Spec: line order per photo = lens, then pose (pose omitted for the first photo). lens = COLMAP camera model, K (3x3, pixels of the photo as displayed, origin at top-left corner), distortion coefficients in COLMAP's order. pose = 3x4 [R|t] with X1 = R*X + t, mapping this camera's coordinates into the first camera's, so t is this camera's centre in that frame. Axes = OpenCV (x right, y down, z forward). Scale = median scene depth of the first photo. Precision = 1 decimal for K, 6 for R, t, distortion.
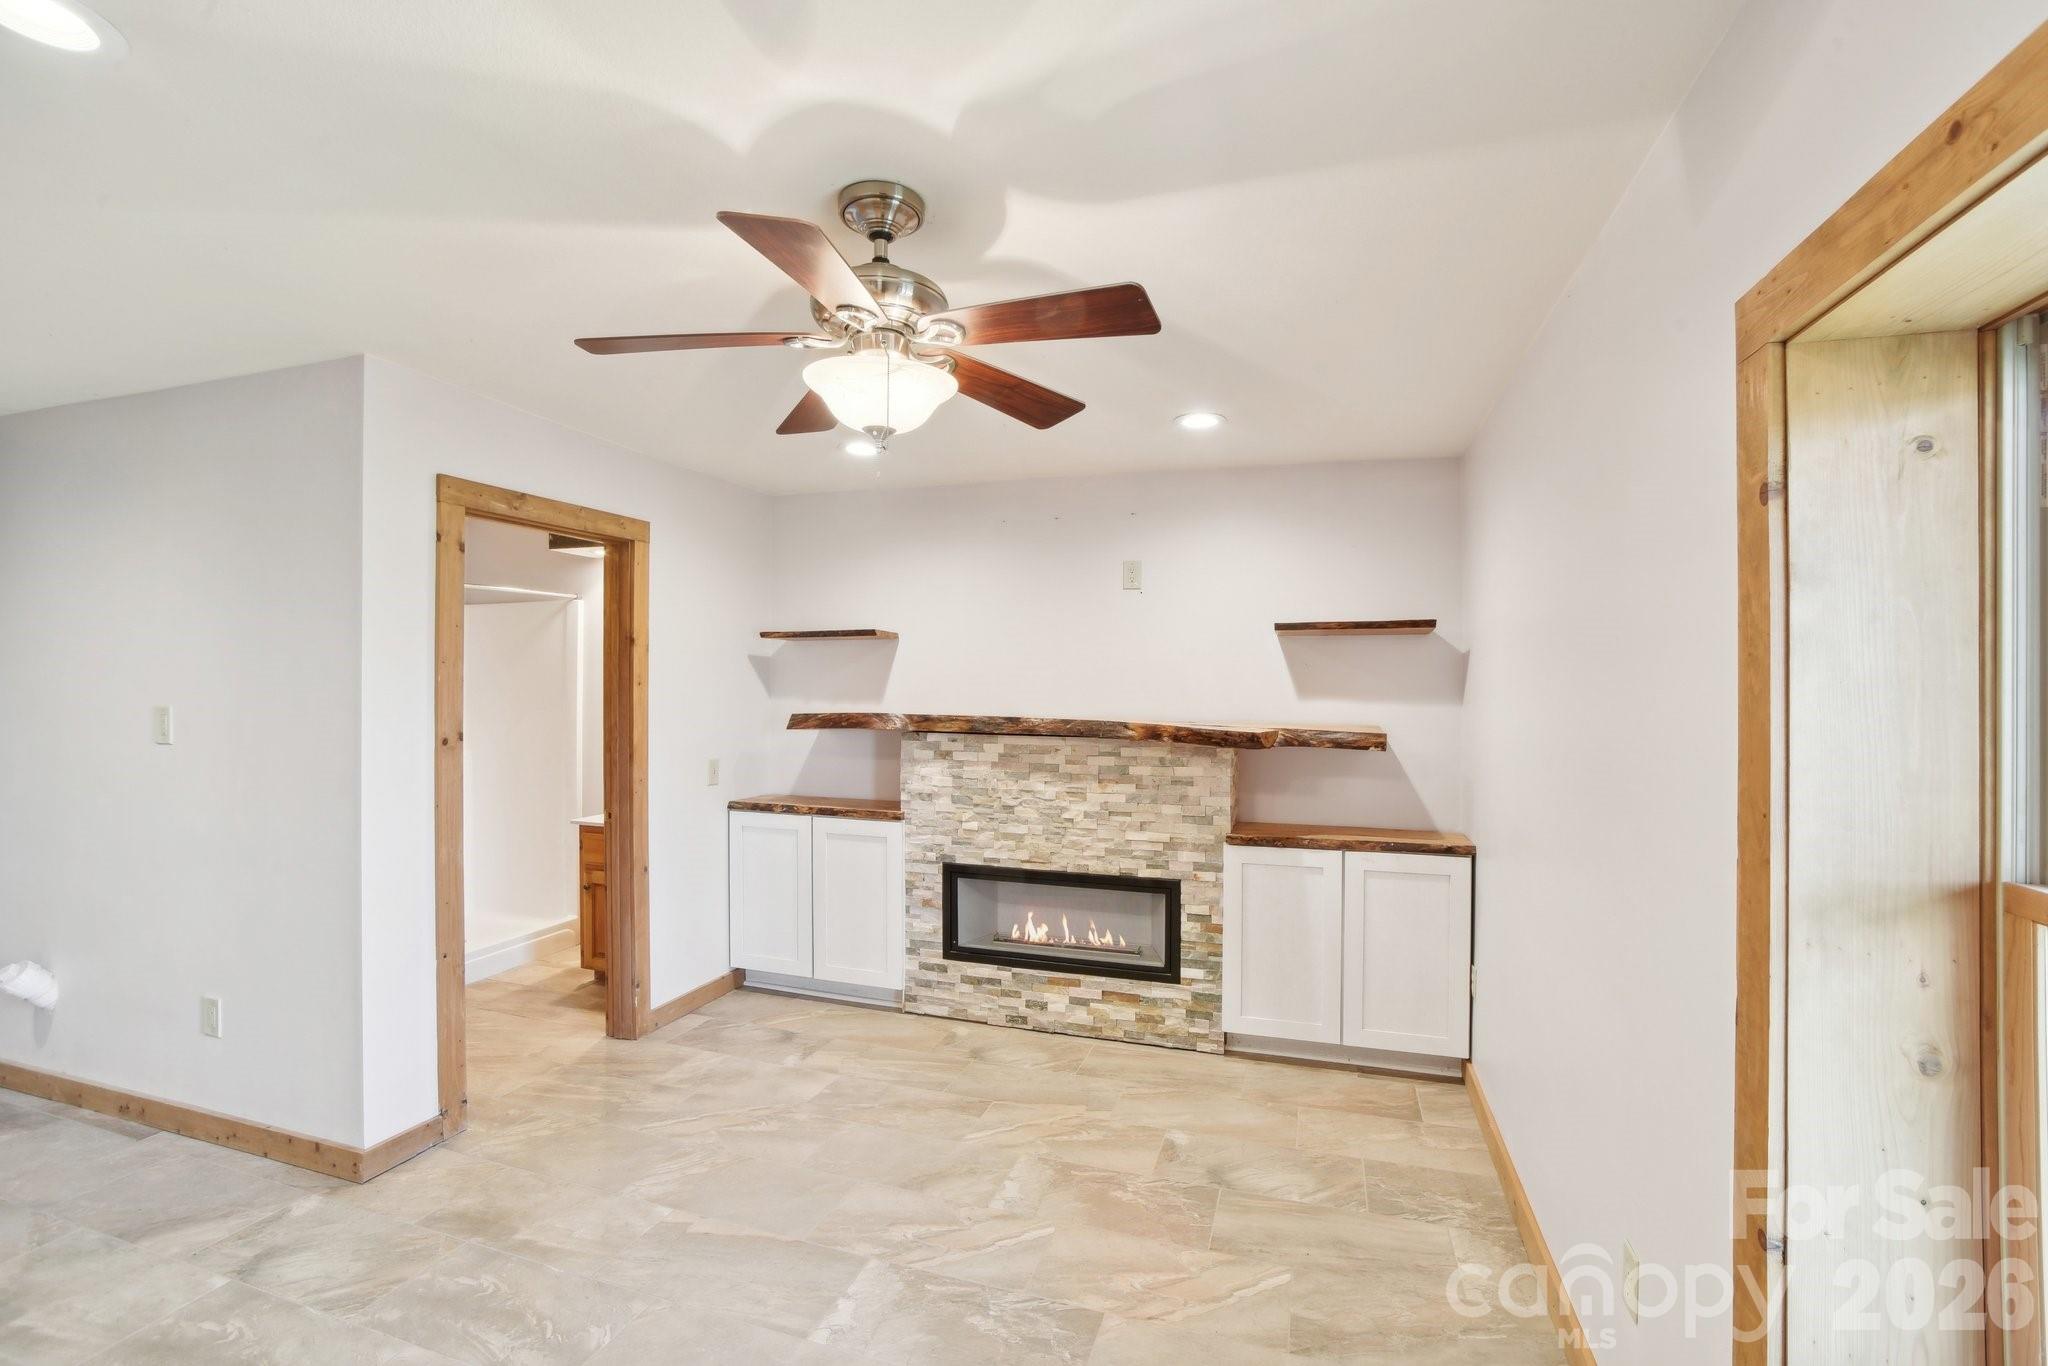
lens RADIAL K [[897.0, 0, 1028.3], [0, 897.0, 680.2], [0, 0, 1]] dist [-0.039635, 0.005406]
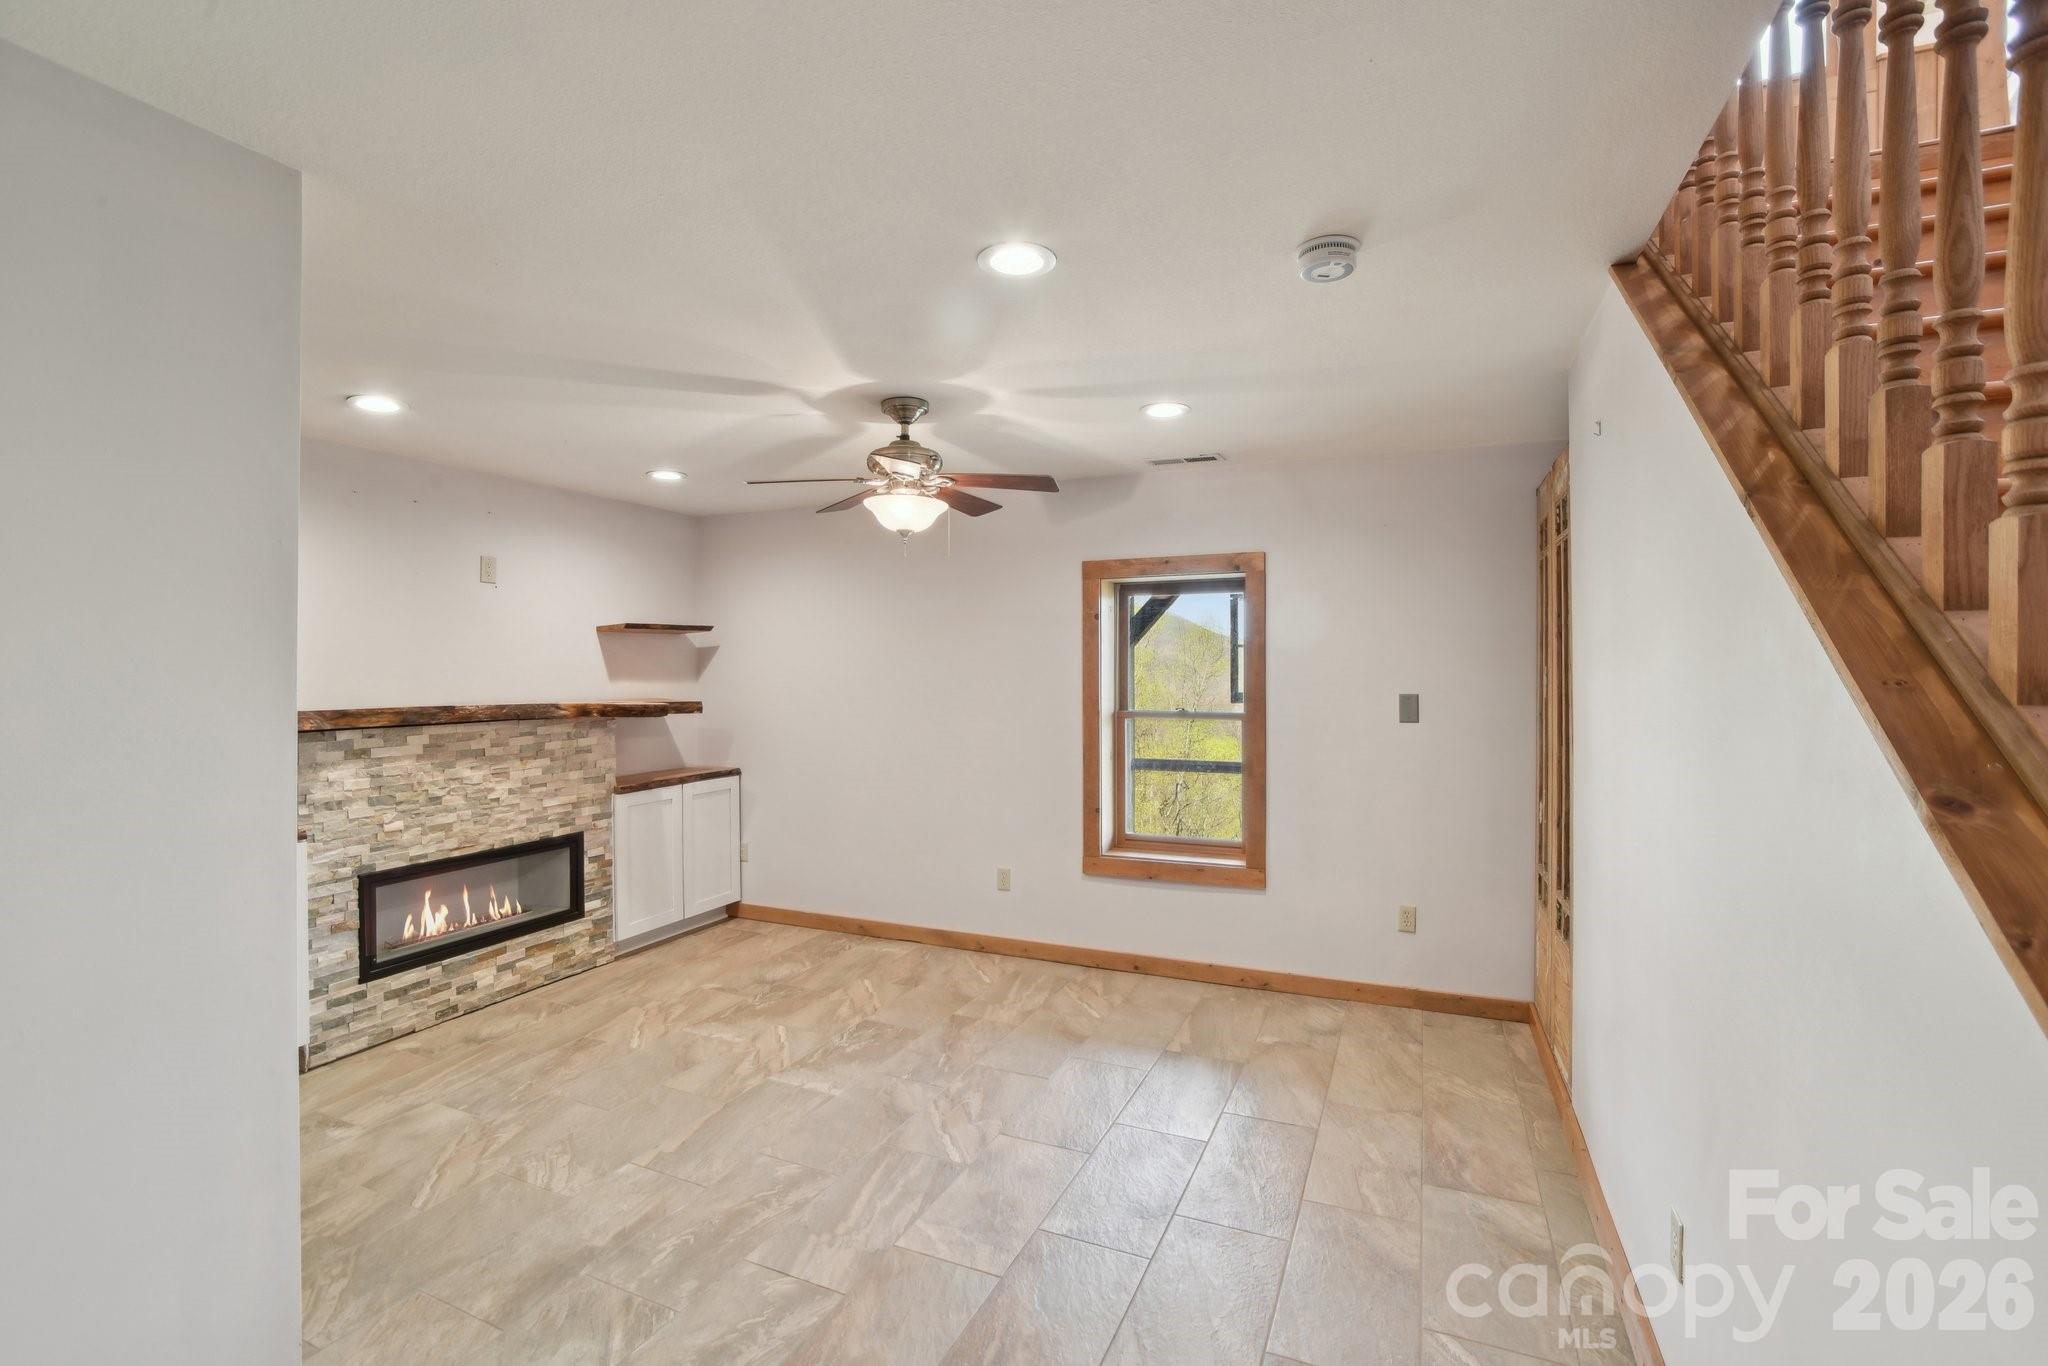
lens RADIAL K [[897.0, 0, 1030.1], [0, 897.0, 679.1], [0, 0, 1]] dist [-0.039635, 0.005406]
pose [[0.104565, -0.022152, 0.994271, -0.959502], [0.003309, 0.999754, 0.021926, -0.007857], [-0.994513, 0.000997, 0.104612, 0.271391]]
